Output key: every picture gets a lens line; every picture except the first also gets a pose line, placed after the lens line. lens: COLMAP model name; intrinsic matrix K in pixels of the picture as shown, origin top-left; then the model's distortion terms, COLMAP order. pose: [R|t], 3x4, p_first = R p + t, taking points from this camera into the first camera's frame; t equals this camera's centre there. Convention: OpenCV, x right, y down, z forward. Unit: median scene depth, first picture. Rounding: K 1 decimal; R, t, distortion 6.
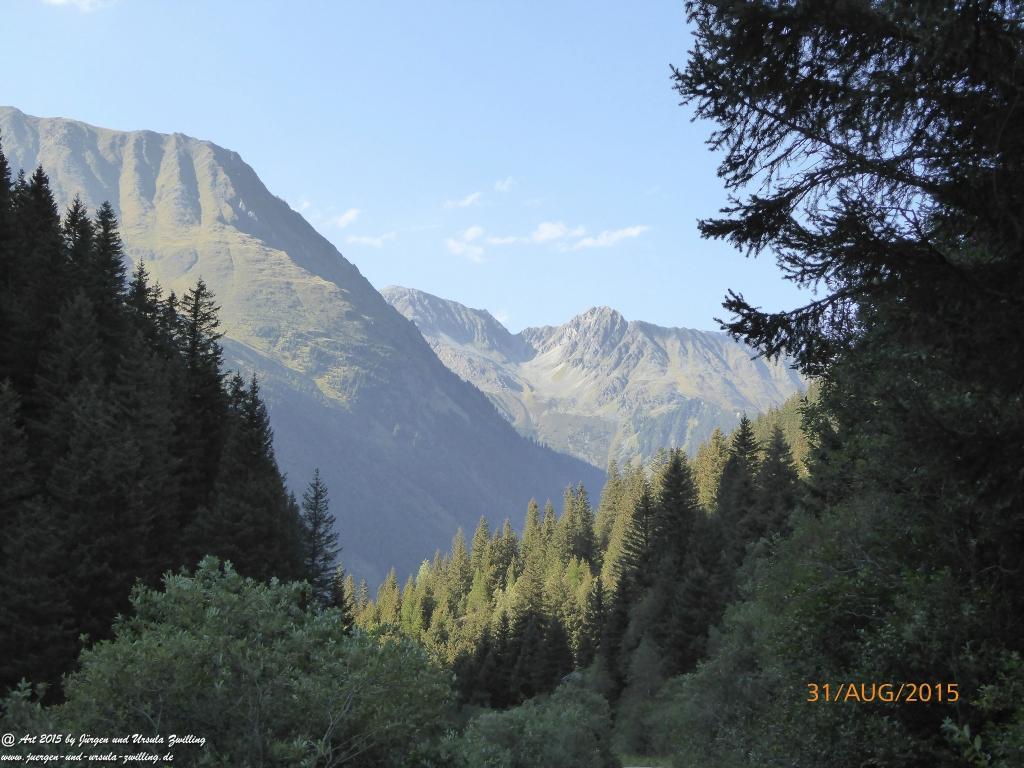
lens RADIAL K [[1309.2, 0, 526.4], [0, 1309.2, 369.8], [0, 0, 1]] dist [0.024494, -0.069554]
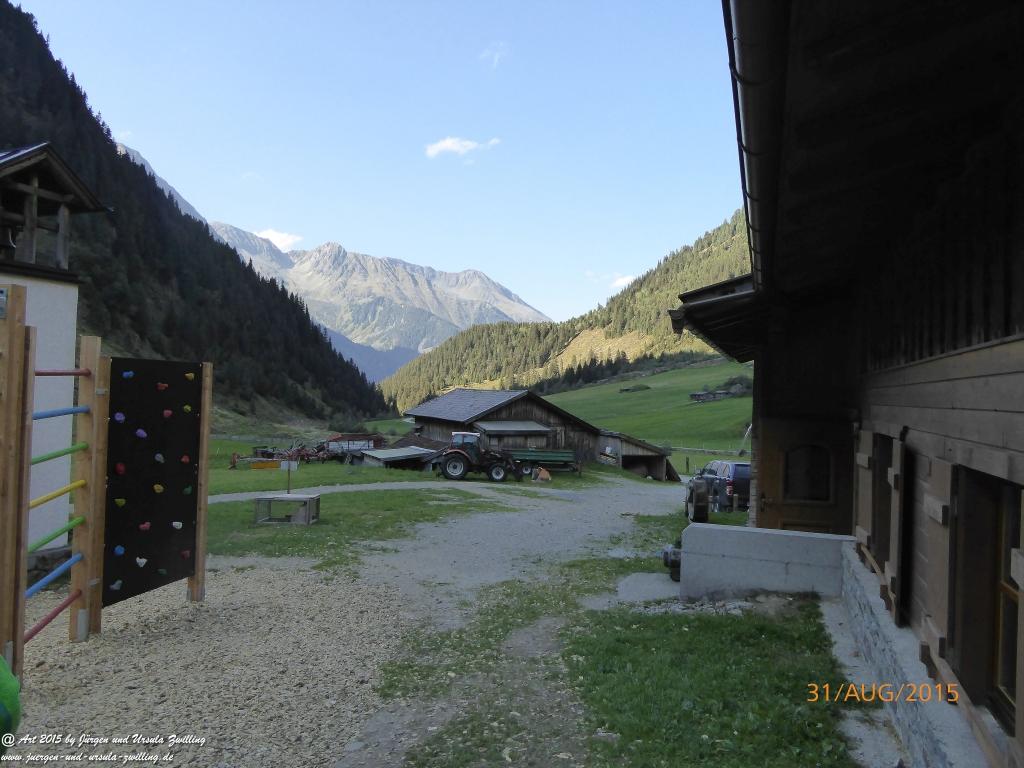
lens RADIAL K [[722.0, 0, 512.0], [0, 722.0, 384.0], [0, 0, 1]] dist [-0.023229, -0.001148]
pose [[0.948819, 0.020464, 0.315156, -0.033964], [-0.070935, 0.986211, 0.149519, -0.031810], [-0.307750, -0.164222, 0.937188, -0.147272]]
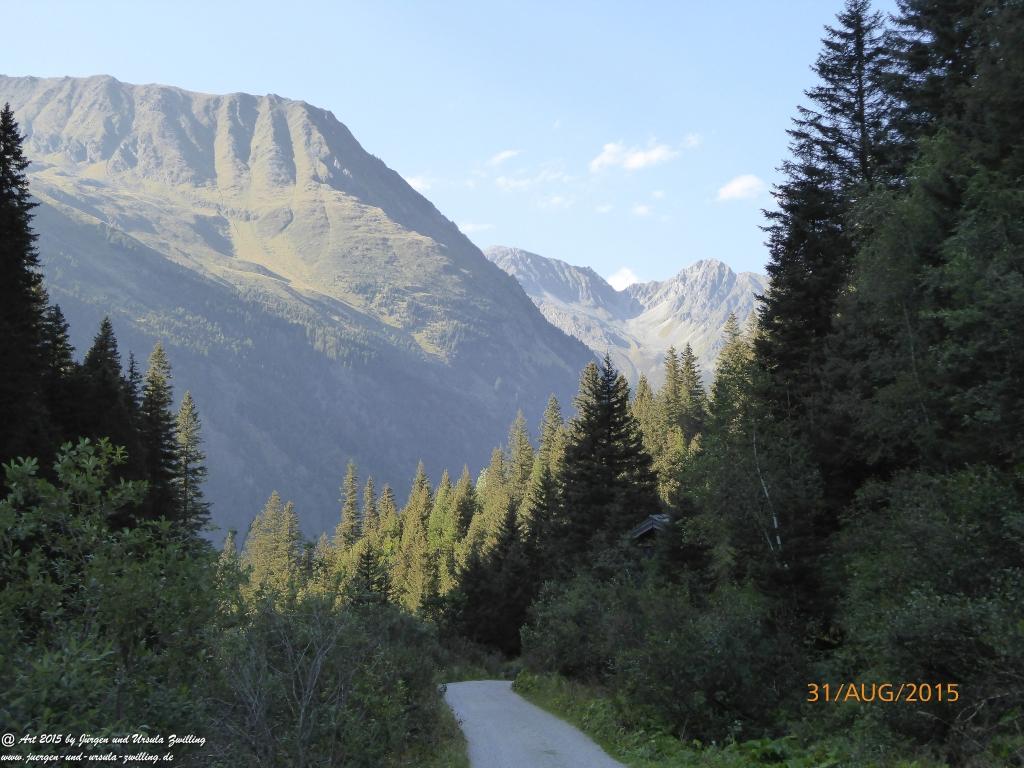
lens RADIAL K [[1309.2, 0, 526.4], [0, 1309.2, 369.8], [0, 0, 1]] dist [0.024494, -0.069554]
pose [[0.996167, -0.028473, -0.082708, 0.001269], [0.030696, 0.999198, 0.025728, 0.007442], [0.081909, -0.028169, 0.996242, 0.026450]]
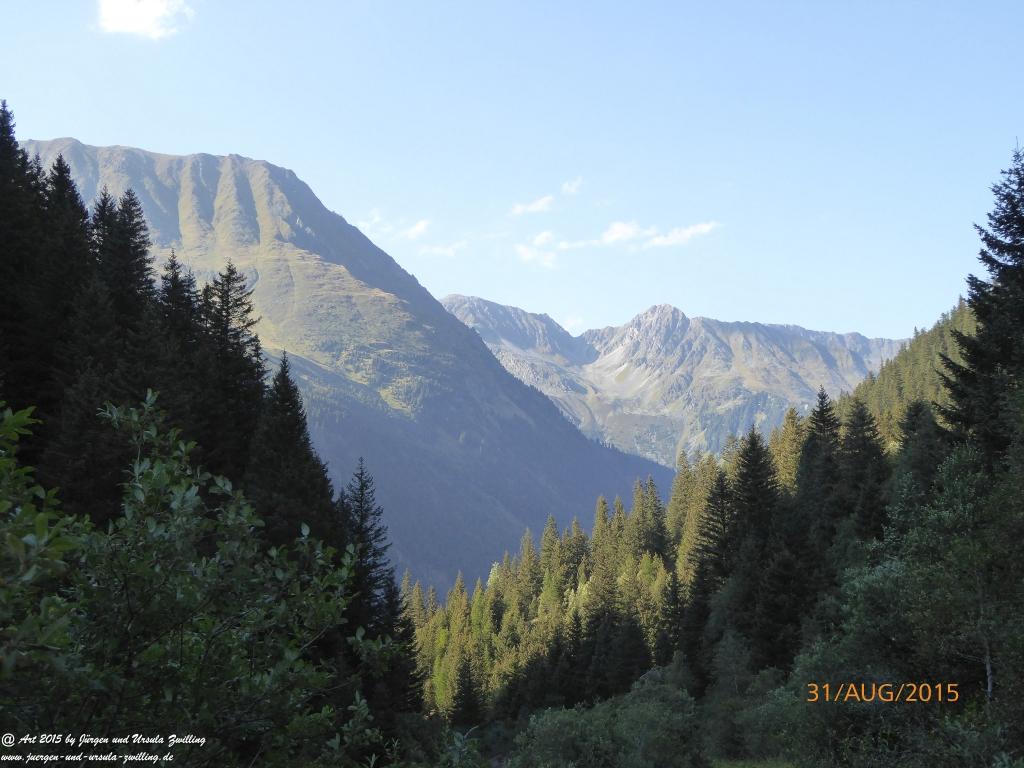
lens RADIAL K [[1309.2, 0, 526.4], [0, 1309.2, 369.8], [0, 0, 1]] dist [0.024494, -0.069554]
pose [[0.997660, -0.048588, -0.048105, 0.000087], [0.048430, 0.998817, -0.004431, 0.000723], [0.048264, 0.002091, 0.998832, 0.002700]]
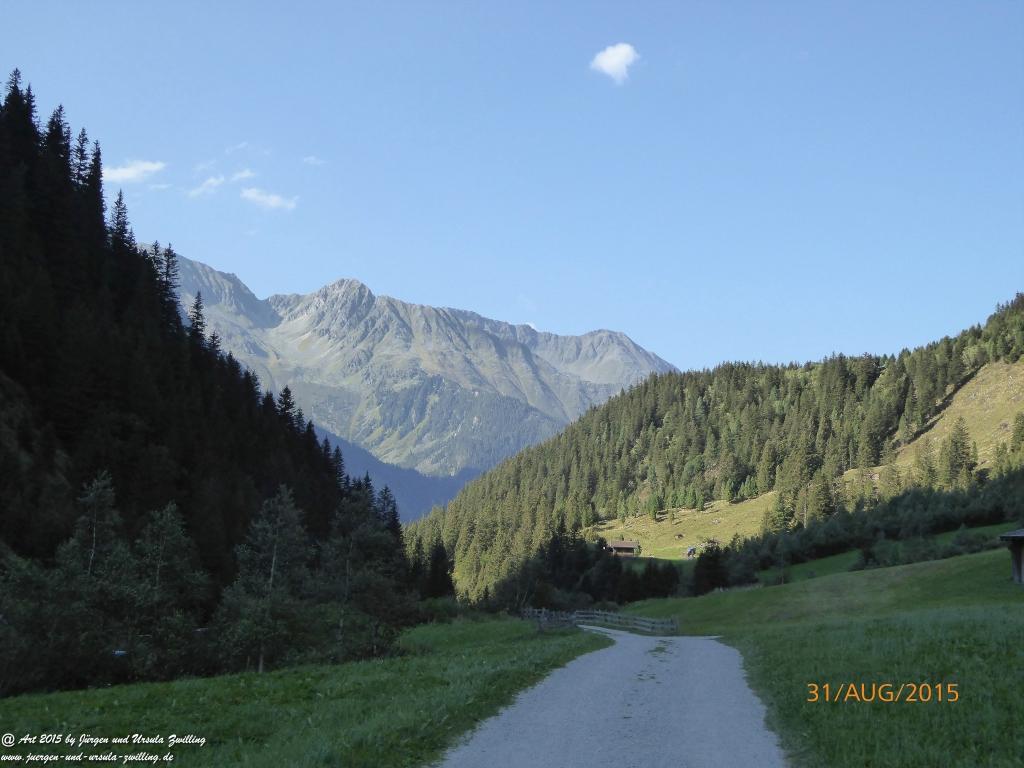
lens RADIAL K [[1309.2, 0, 526.4], [0, 1309.2, 369.8], [0, 0, 1]] dist [0.024494, -0.069554]
pose [[0.977703, 0.056326, 0.202297, -0.017894], [-0.061985, 0.997840, 0.021744, -0.013057], [-0.200636, -0.033799, 0.979083, -0.057966]]
